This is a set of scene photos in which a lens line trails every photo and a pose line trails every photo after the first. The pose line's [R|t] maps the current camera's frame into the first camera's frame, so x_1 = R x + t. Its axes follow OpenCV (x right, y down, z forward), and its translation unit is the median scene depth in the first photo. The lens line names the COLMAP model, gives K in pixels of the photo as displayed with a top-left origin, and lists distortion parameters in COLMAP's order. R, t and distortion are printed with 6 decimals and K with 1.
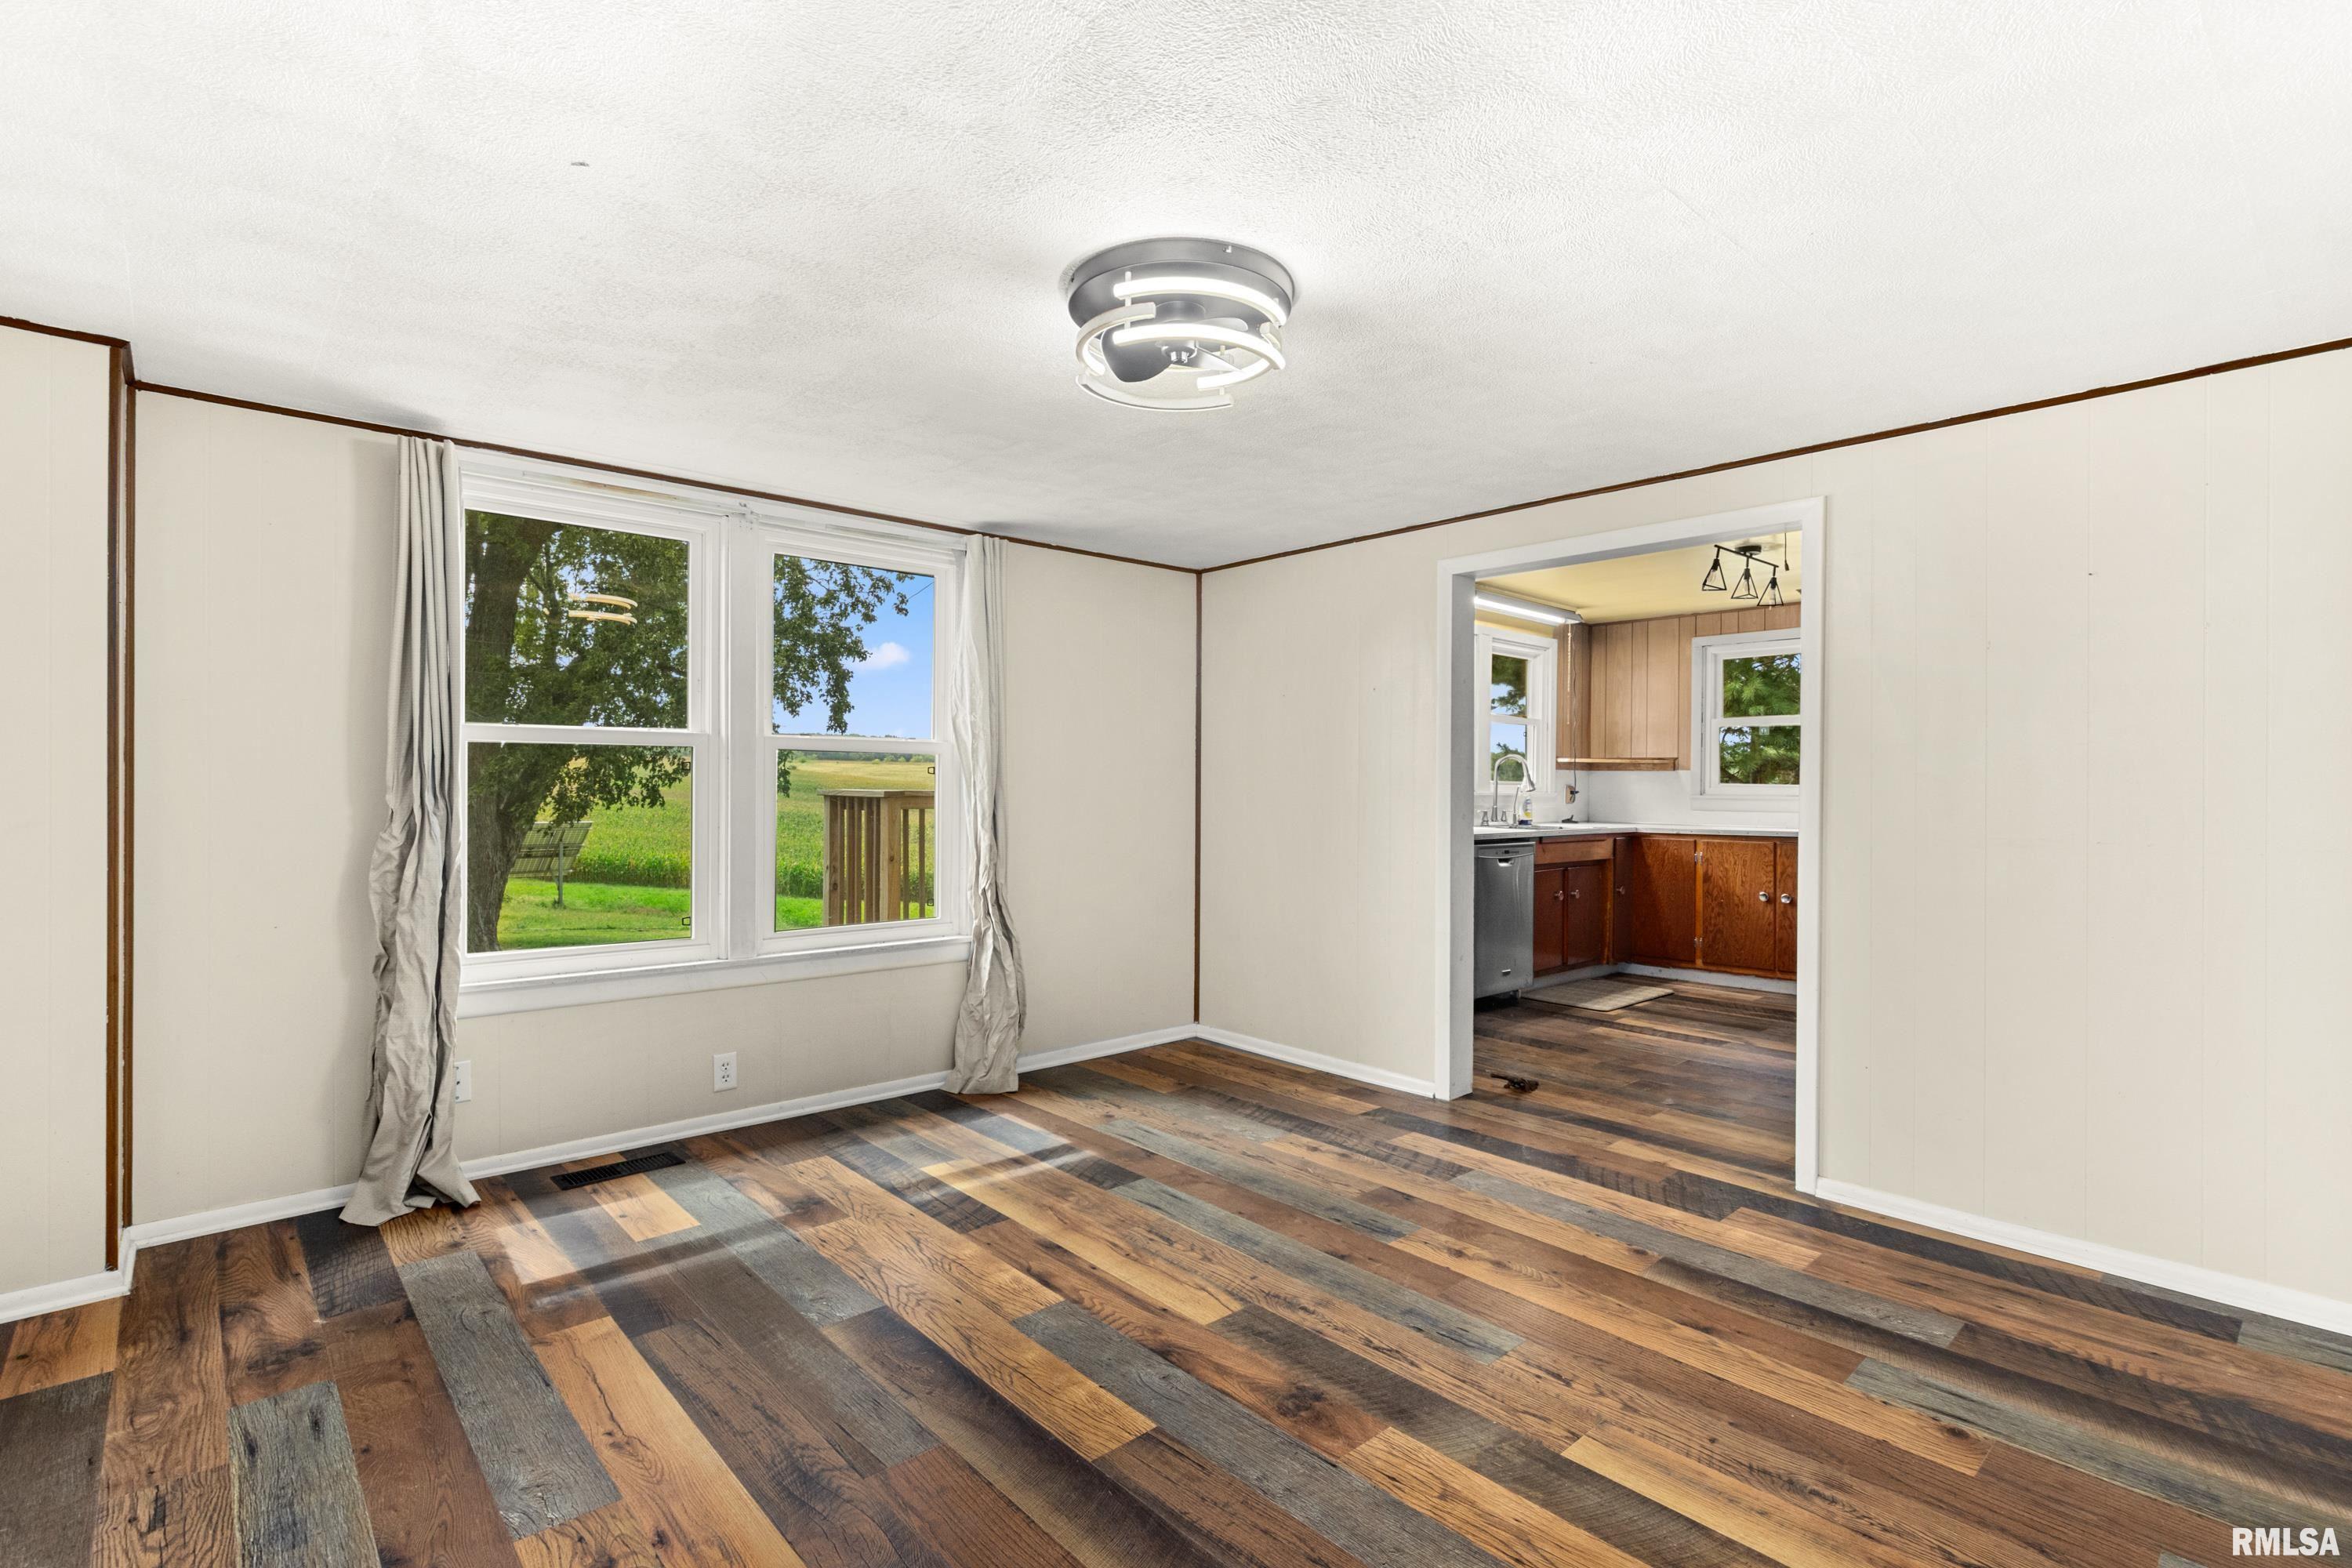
lens RADIAL K [[1099.2, 0, 1158.2], [0, 1099.2, 786.8], [0, 0, 1]] dist [0.004335, -0.000332]
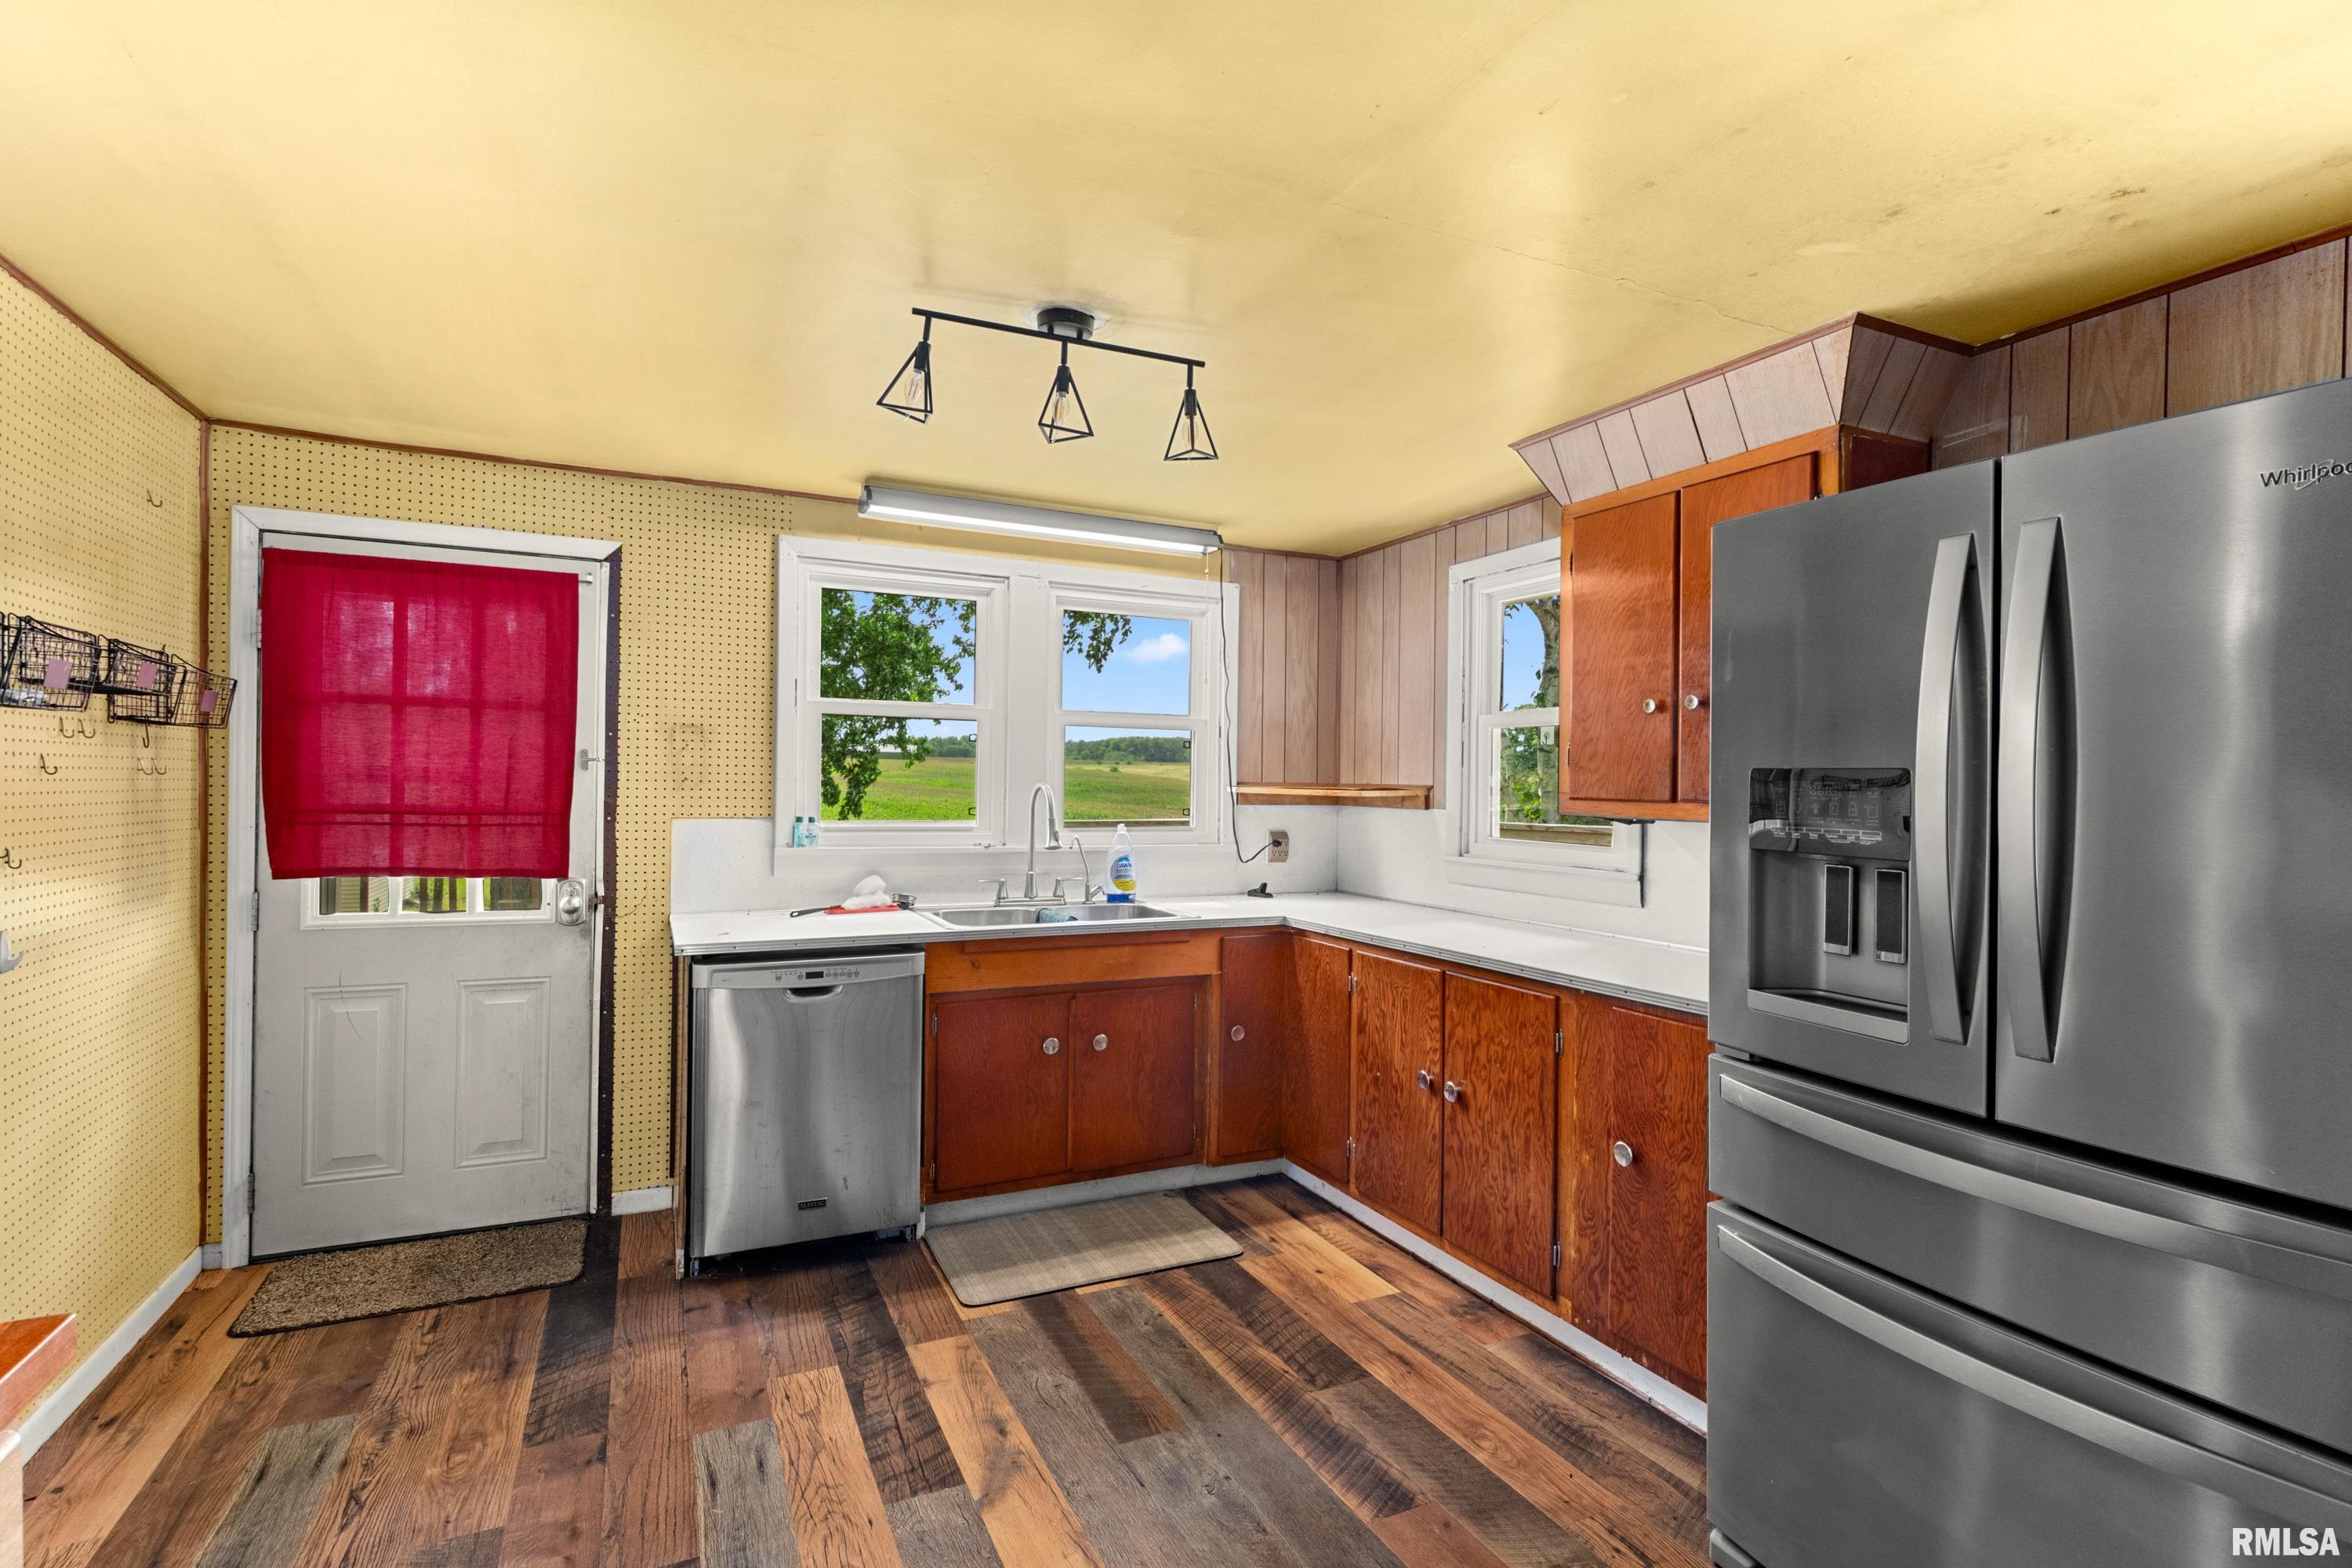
lens RADIAL K [[1099.2, 0, 1158.2], [0, 1099.2, 786.8], [0, 0, 1]] dist [0.004335, -0.000332]
pose [[0.959195, 0.002959, -0.282730, 0.533429], [-0.002581, 0.999995, 0.001708, -0.028304], [0.282734, -0.000909, 0.959198, 0.463795]]
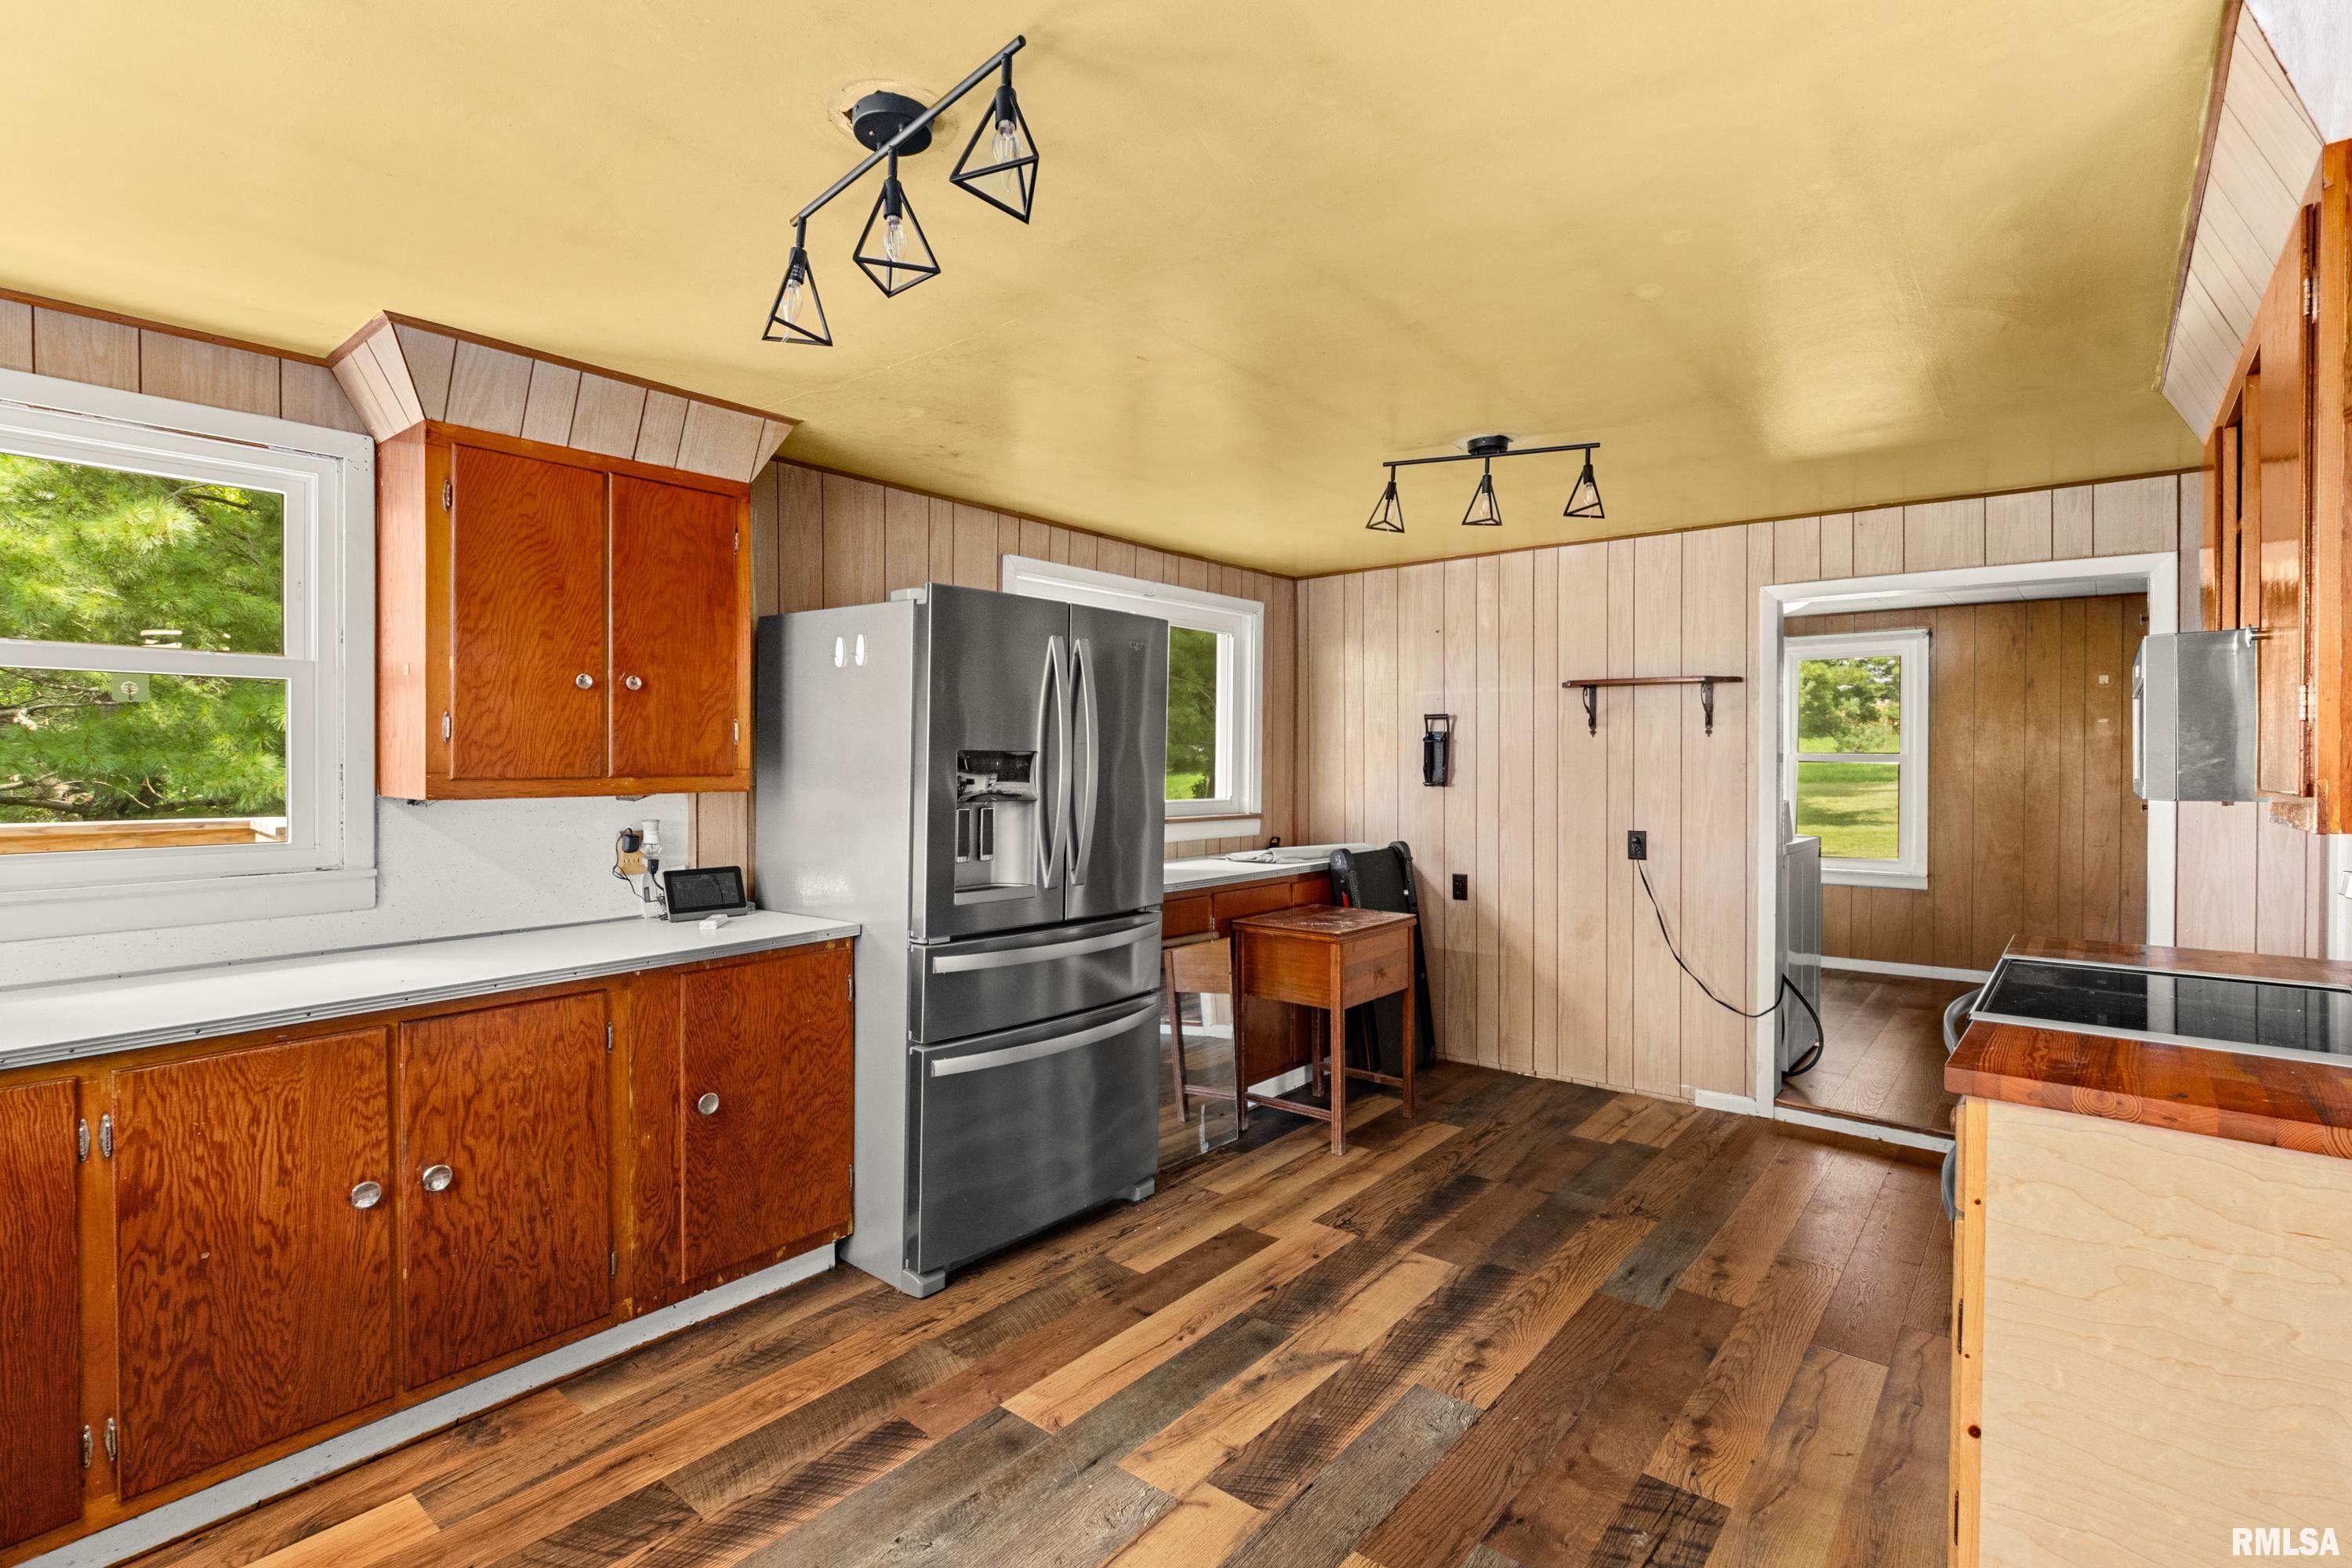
lens RADIAL K [[1087.8, 0, 1173.6], [0, 1087.8, 765.4], [0, 0, 1]] dist [0.000842, -0.000002]
pose [[-0.142669, -0.016284, 0.989636, 0.174410], [0.001261, 0.999861, 0.016634, -0.033593], [-0.989770, 0.003621, -0.142629, 0.745424]]
